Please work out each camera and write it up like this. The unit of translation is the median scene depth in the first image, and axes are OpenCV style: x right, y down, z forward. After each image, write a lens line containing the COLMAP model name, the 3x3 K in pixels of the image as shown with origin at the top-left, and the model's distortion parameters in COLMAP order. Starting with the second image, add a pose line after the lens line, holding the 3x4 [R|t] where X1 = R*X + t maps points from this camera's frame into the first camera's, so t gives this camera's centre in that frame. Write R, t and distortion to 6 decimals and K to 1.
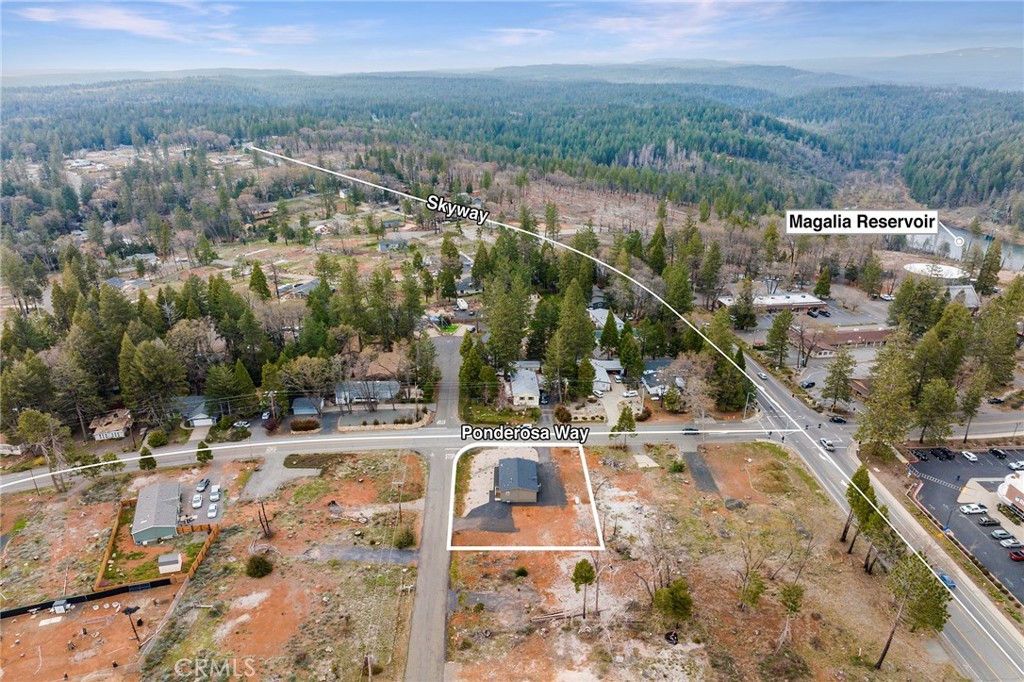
lens RADIAL K [[731.5, 0, 515.0], [0, 731.5, 341.0], [0, 0, 1]] dist [-0.053297, 0.029783]
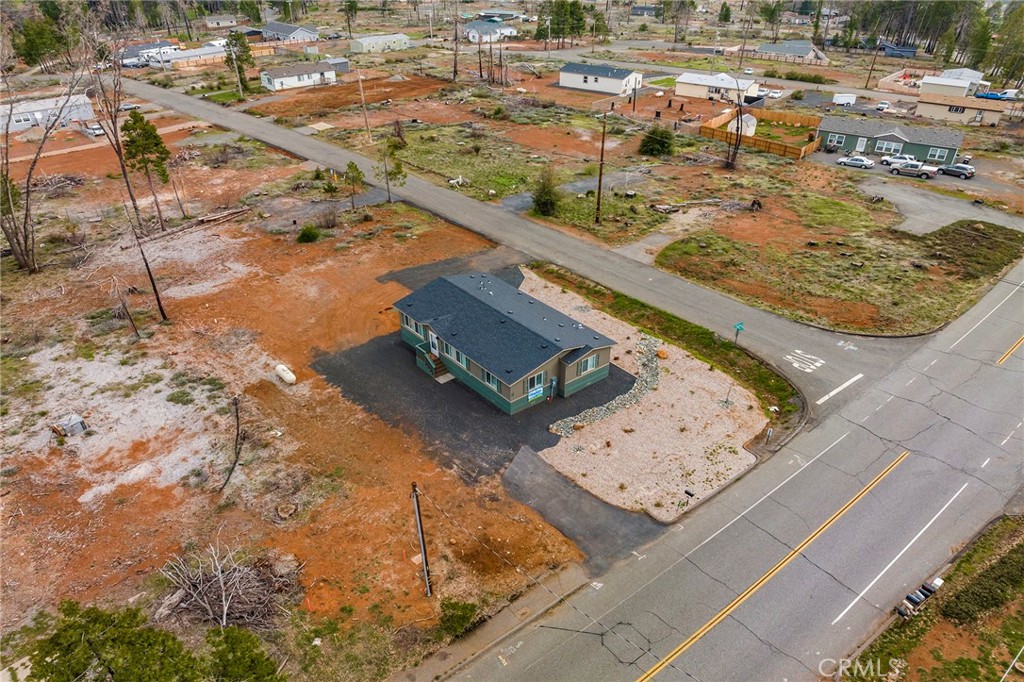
lens RADIAL K [[731.5, 0, 515.0], [0, 731.5, 341.0], [0, 0, 1]] dist [-0.053297, 0.029783]
pose [[-0.797531, 0.286316, -0.531006, 0.144031], [-0.215616, 0.686781, 0.694148, -0.019355], [0.563431, 0.668098, -0.485995, 1.023273]]
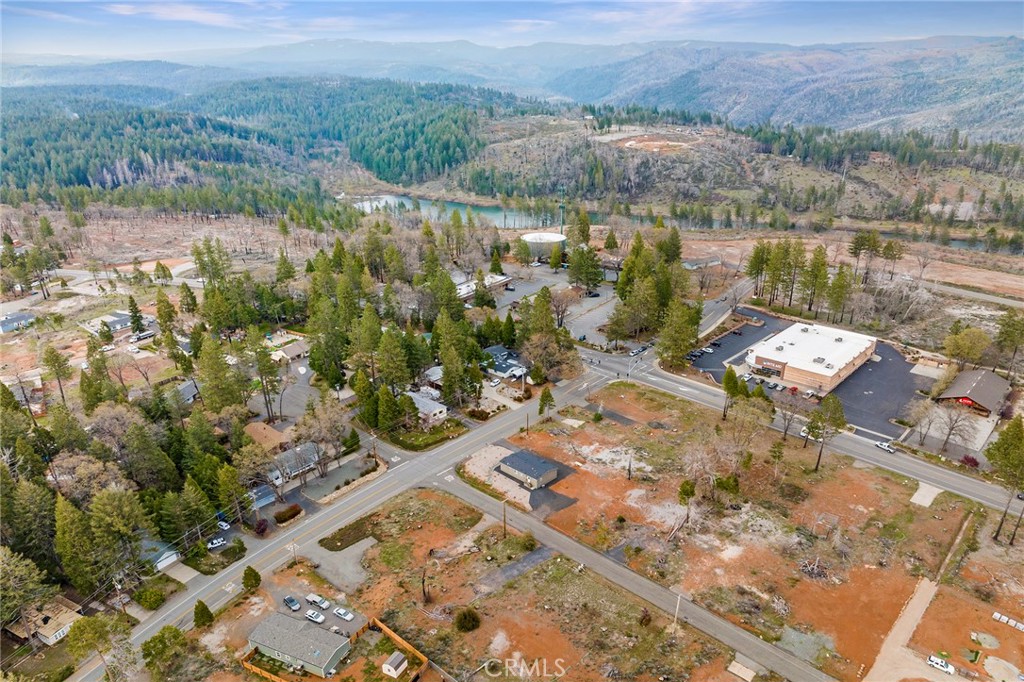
lens RADIAL K [[731.5, 0, 515.0], [0, 731.5, 341.0], [0, 0, 1]] dist [-0.053297, 0.029783]
pose [[0.714512, -0.260747, 0.649217, -0.642935], [0.254489, 0.961250, 0.105986, -0.123932], [-0.651696, 0.089491, 0.753182, 0.093898]]
